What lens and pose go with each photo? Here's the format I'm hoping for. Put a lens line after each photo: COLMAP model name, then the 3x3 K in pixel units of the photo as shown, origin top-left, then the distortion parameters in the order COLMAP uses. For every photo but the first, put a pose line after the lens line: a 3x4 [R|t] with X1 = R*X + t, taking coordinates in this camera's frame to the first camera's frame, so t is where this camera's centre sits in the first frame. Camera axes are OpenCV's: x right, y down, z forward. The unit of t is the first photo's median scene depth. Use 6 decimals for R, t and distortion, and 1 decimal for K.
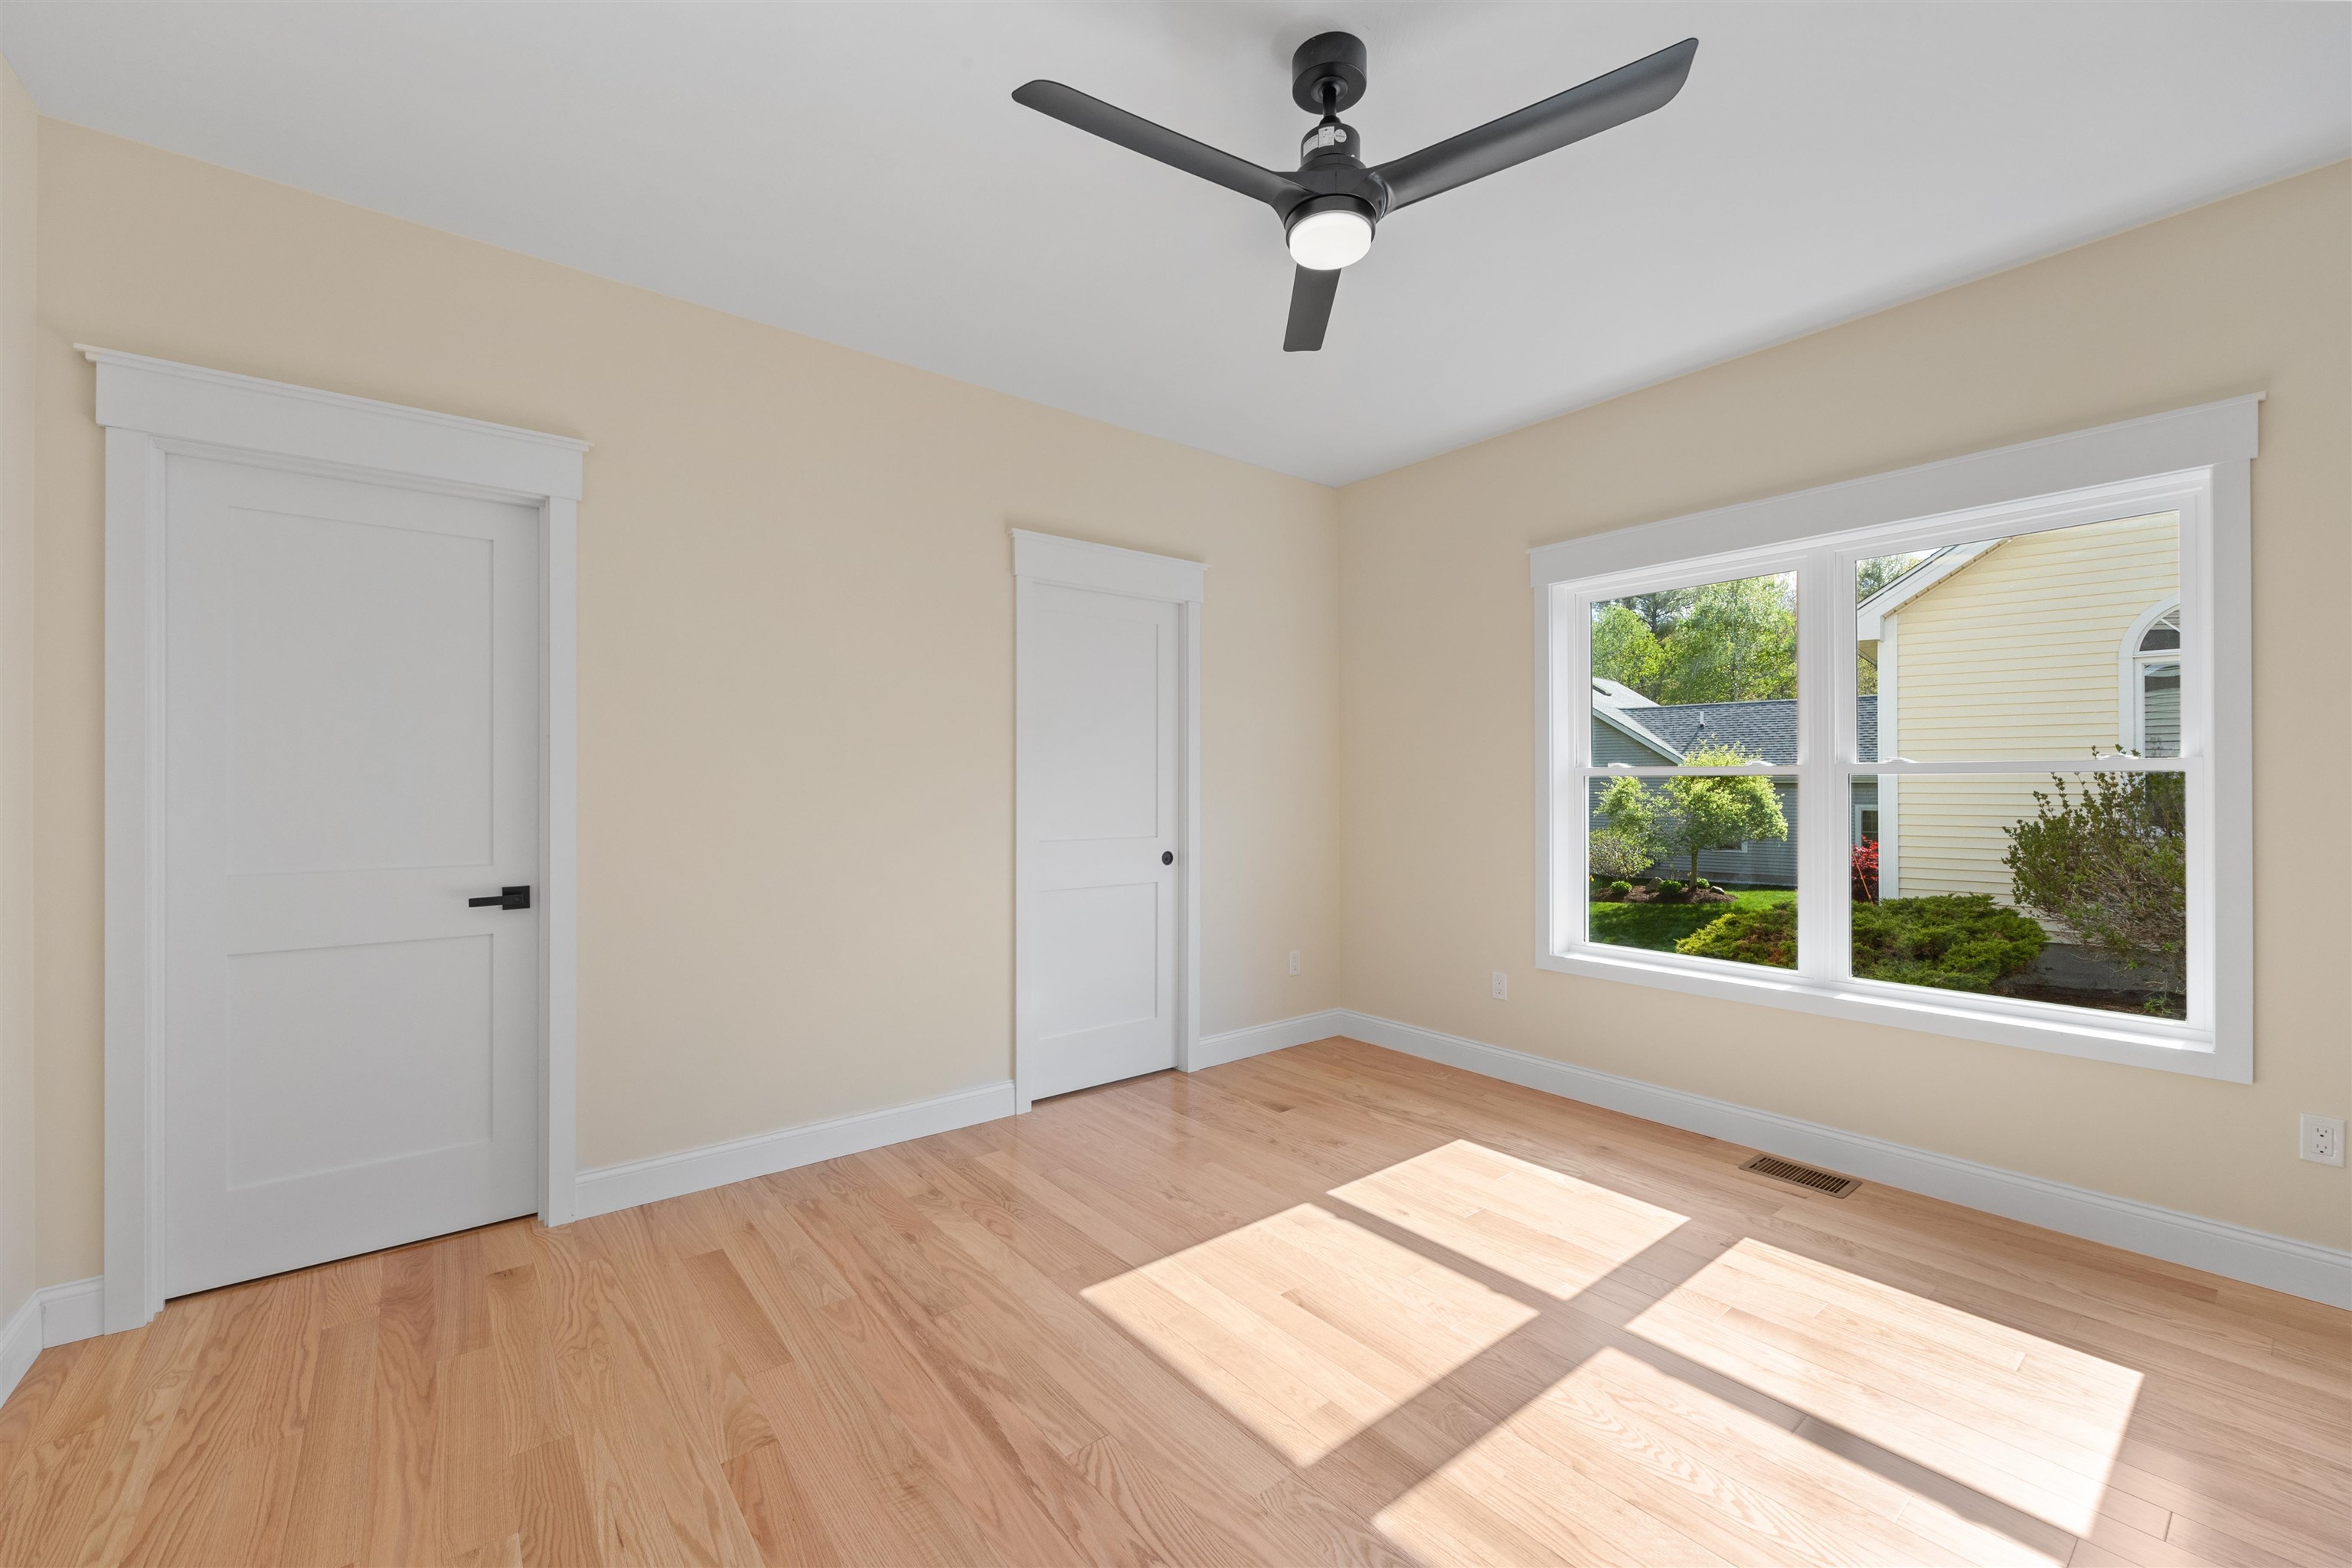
lens RADIAL K [[944.8, 0, 1162.7], [0, 944.8, 779.9], [0, 0, 1]] dist [0.000184, -0.000311]
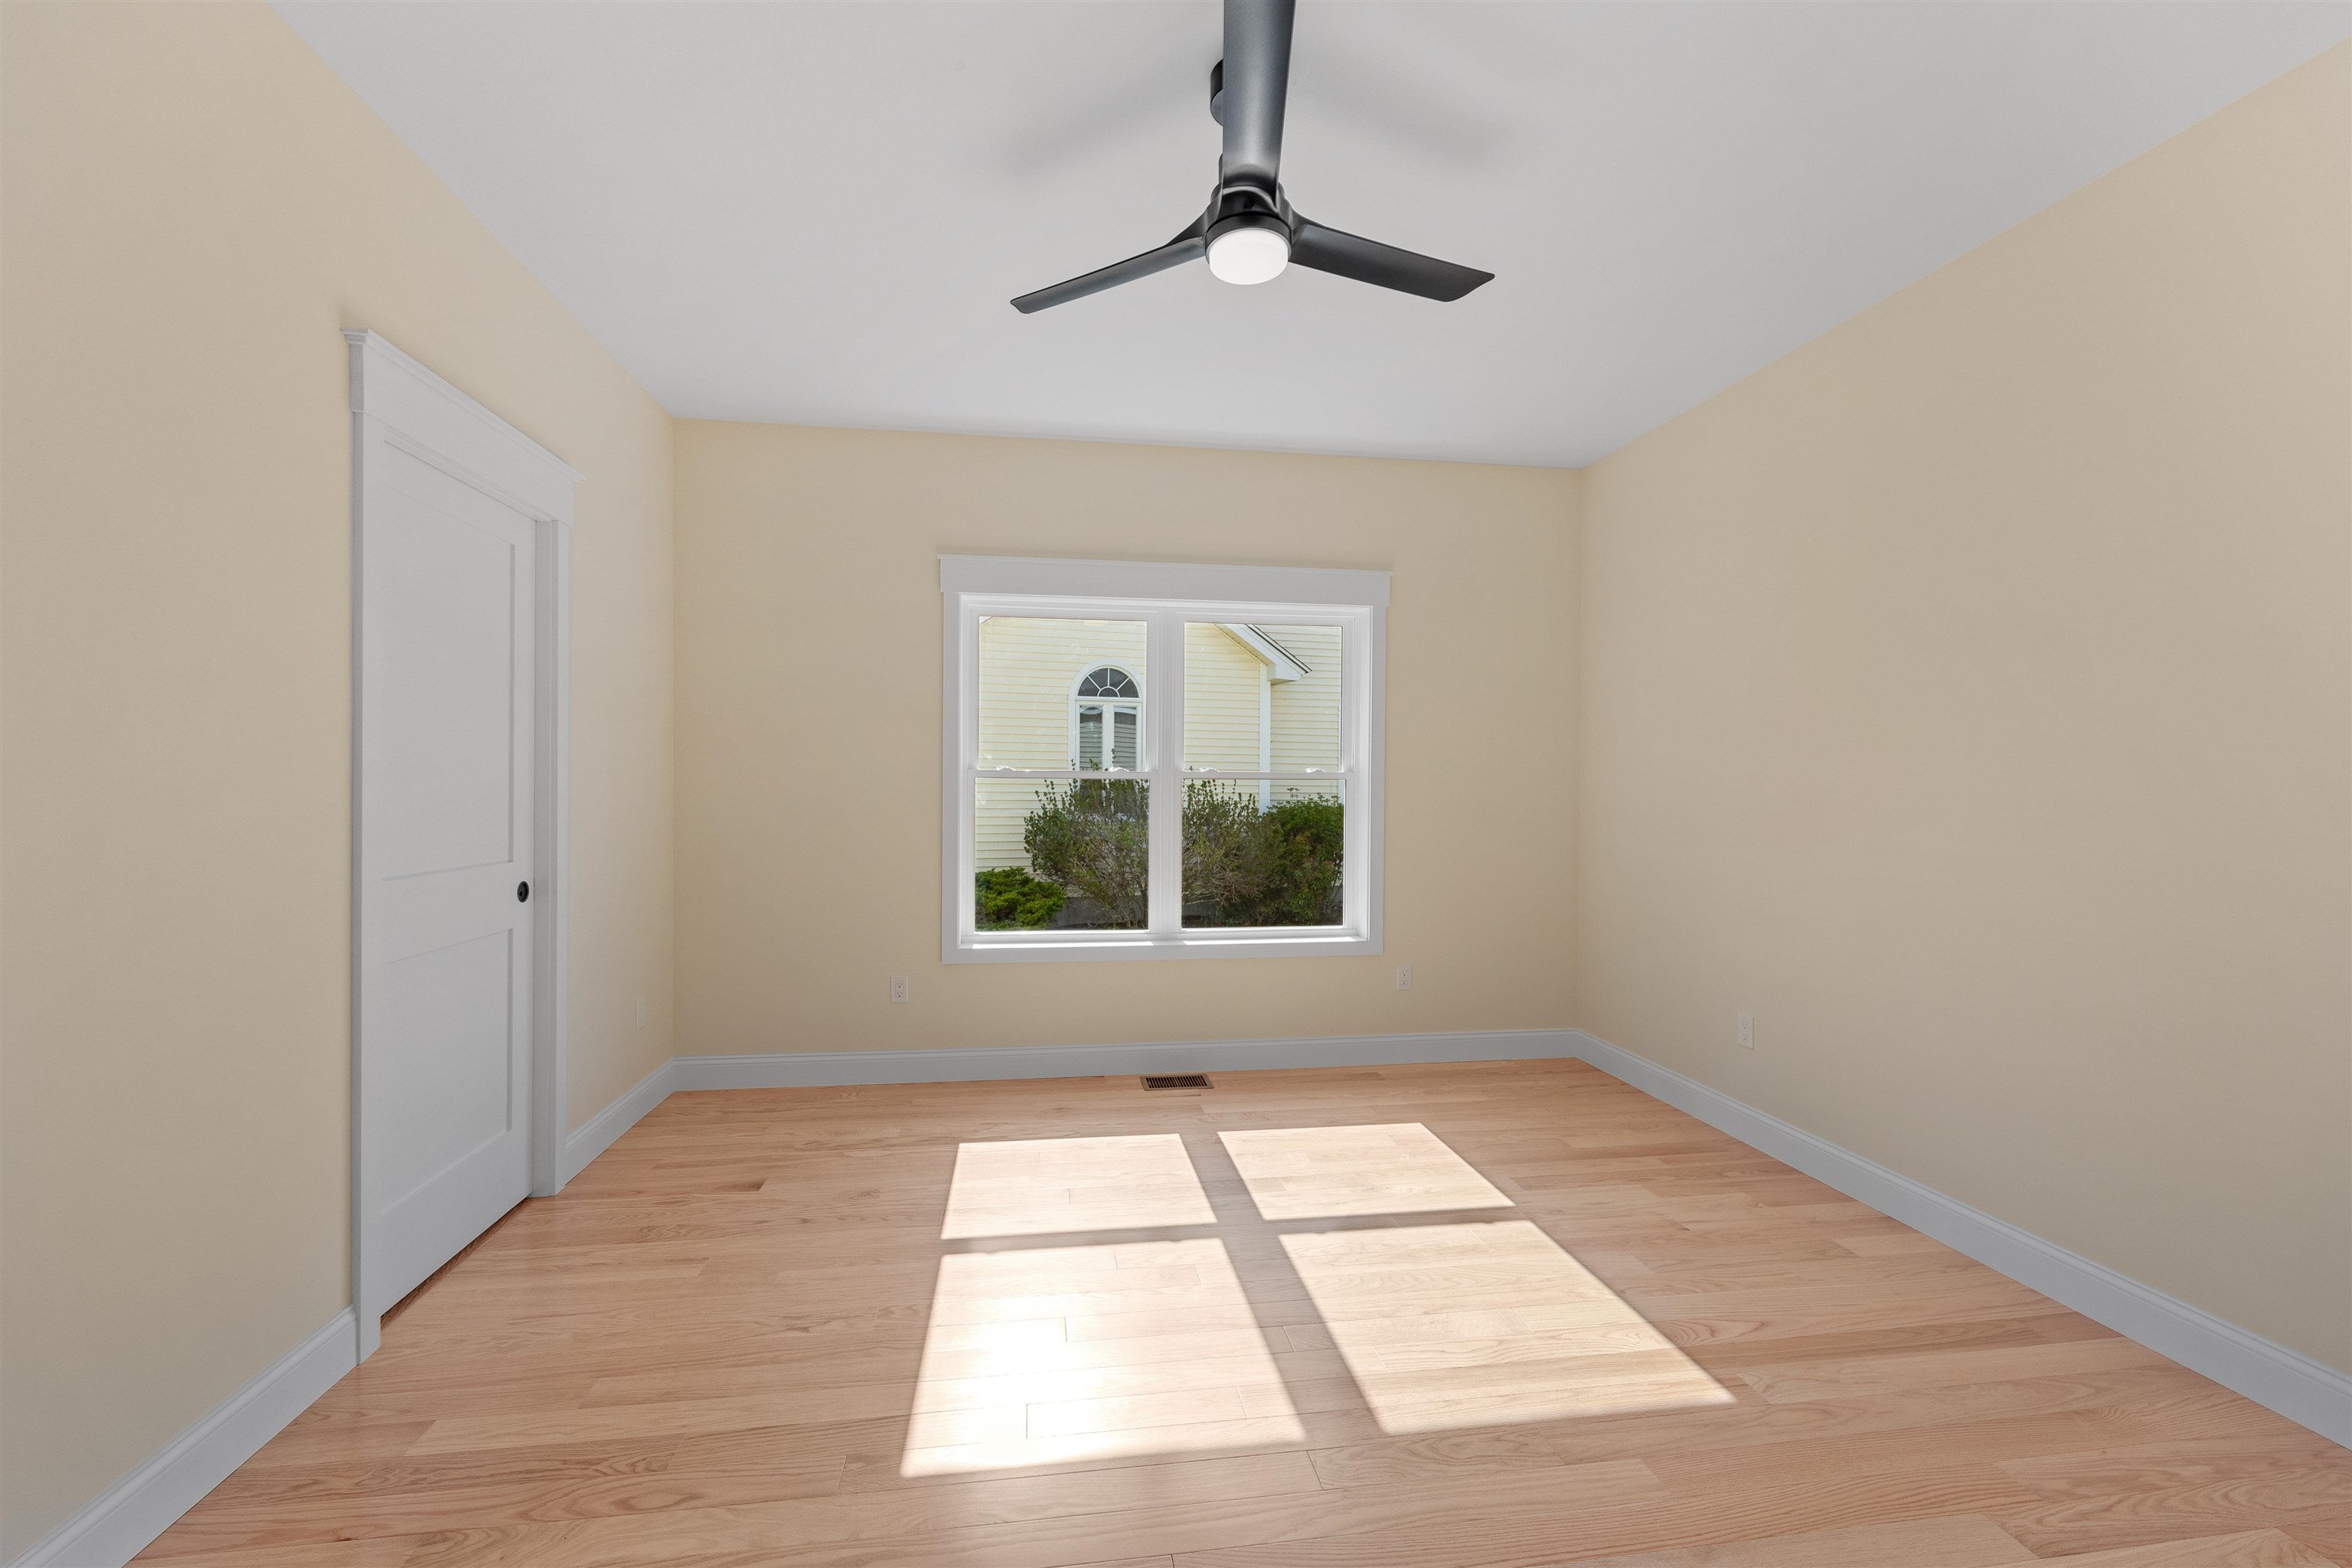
lens RADIAL K [[944.8, 0, 1162.7], [0, 944.8, 779.9], [0, 0, 1]] dist [0.000184, -0.000311]
pose [[0.502280, 0.007391, 0.864673, -0.482928], [-0.008753, 0.999956, -0.003463, 0.000272], [-0.864660, -0.005829, 0.502323, 0.354739]]
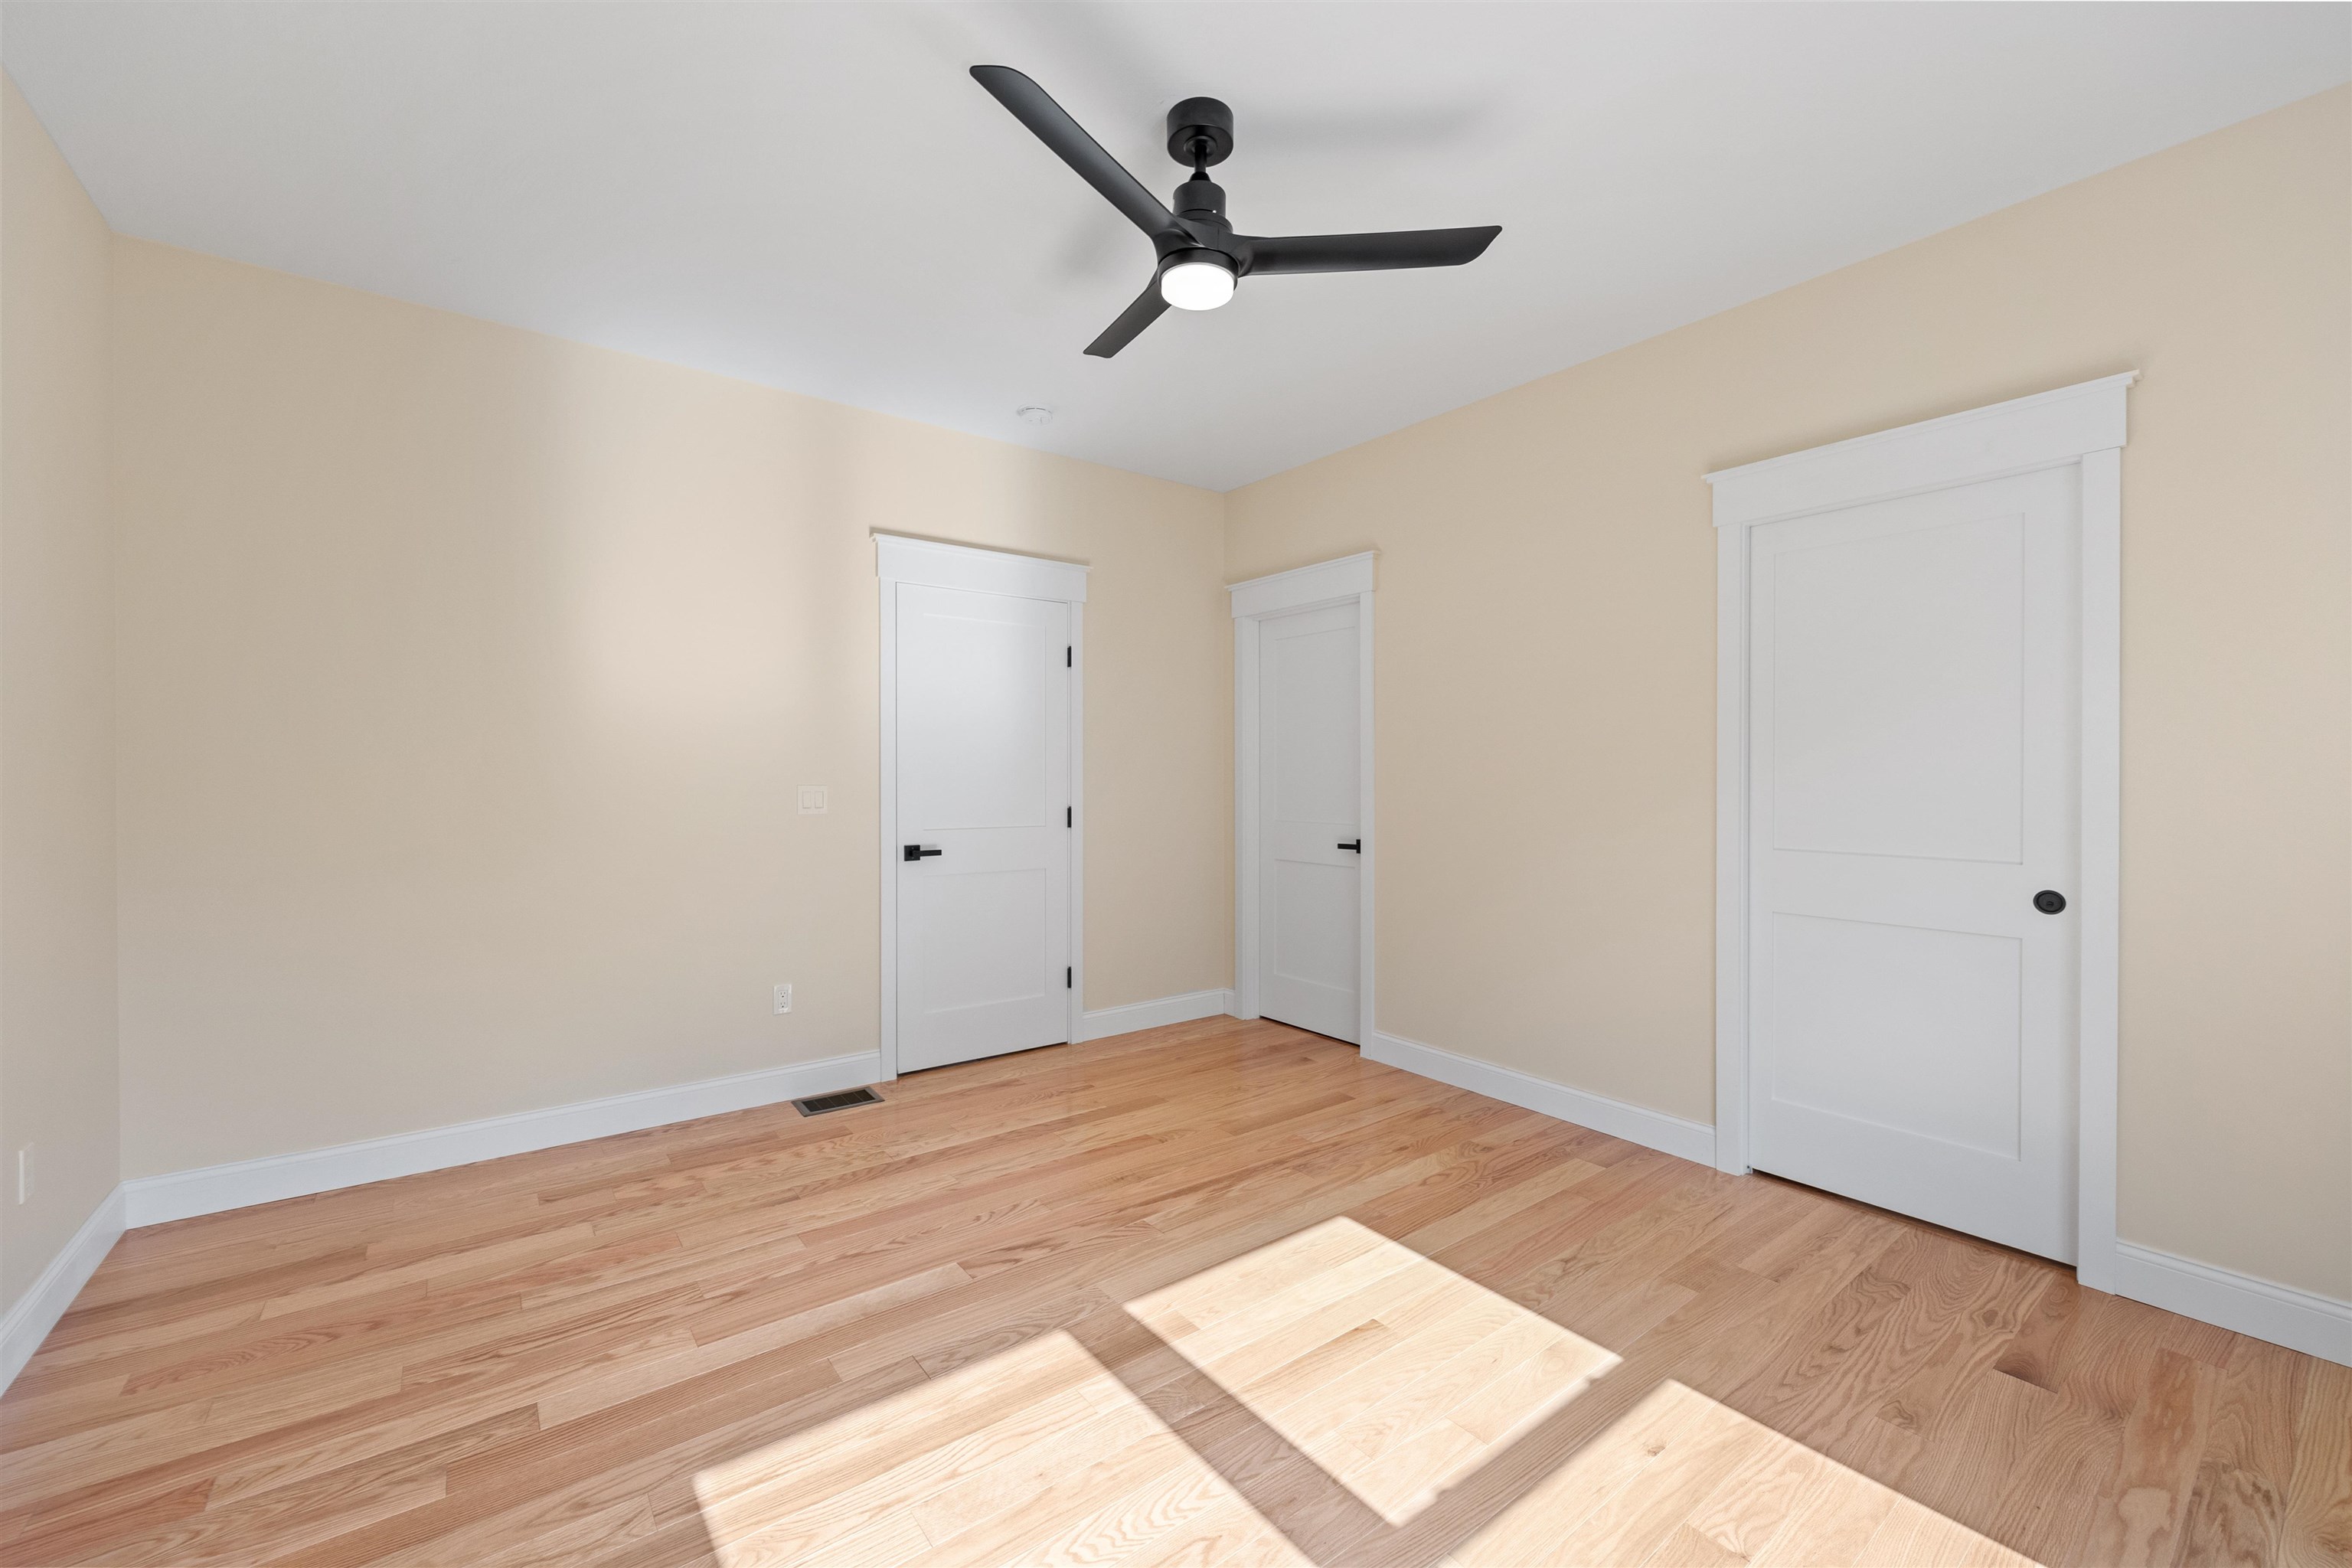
lens RADIAL K [[940.9, 0, 1176.0], [0, 940.9, 784.0], [0, 0, 1]] dist [0.001528, 0.000405]
pose [[-0.018569, 0.008588, -0.999791, 0.819790], [0.002261, 0.999961, 0.008547, 0.002428], [0.999825, -0.002102, -0.018588, 0.633611]]
